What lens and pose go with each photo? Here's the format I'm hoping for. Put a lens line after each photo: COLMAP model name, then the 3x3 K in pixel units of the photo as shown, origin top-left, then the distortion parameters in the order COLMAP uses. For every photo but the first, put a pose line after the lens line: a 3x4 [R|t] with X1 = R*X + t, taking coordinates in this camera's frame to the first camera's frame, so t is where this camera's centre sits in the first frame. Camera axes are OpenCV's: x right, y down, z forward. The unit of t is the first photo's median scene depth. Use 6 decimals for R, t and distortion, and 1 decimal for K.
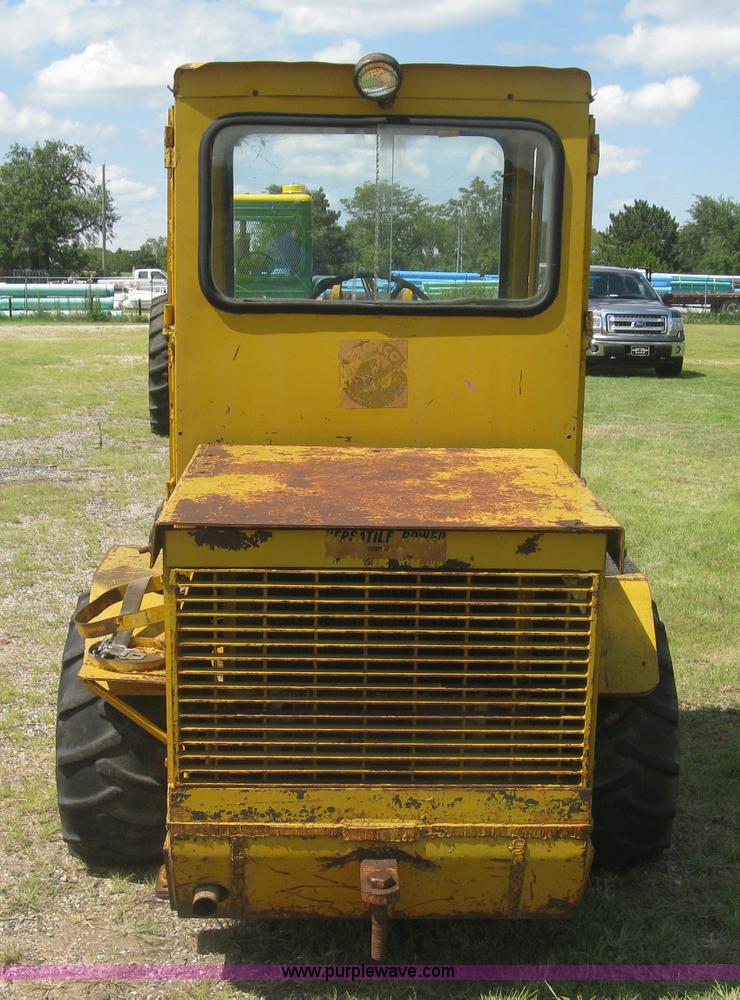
lens RADIAL K [[1430.8, 0, 370.6], [0, 1430.8, 563.3], [0, 0, 1]] dist [-0.162758, 0.012396]
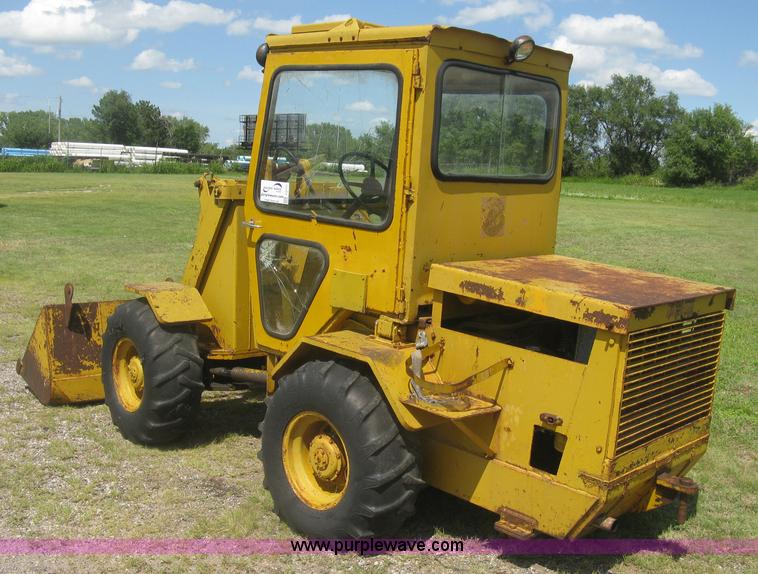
lens RADIAL K [[867.0, 0, 379.0], [0, 867.0, 287.0], [0, 0, 1]] dist [-0.202002, 0.283519]
pose [[0.725007, -0.080327, 0.684041, -0.862719], [0.101796, 0.994765, 0.008923, -0.075424], [-0.681177, 0.063163, 0.729389, 0.354342]]
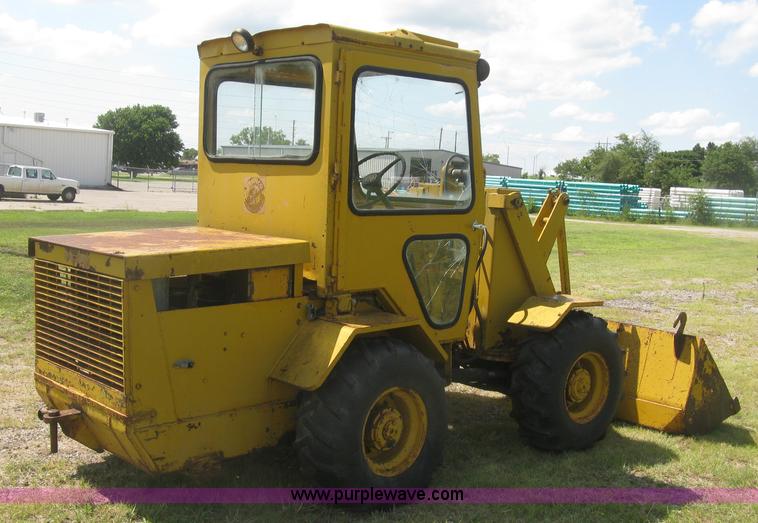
lens RADIAL K [[886.7, 0, 379.0], [0, 886.7, 261.5], [0, 0, 1]] dist [-0.129638, 0.004917]
pose [[0.683306, 0.087884, -0.724823, 1.025396], [-0.182692, 0.981730, -0.053193, -0.014628], [0.706906, 0.168766, 0.686878, 0.341793]]
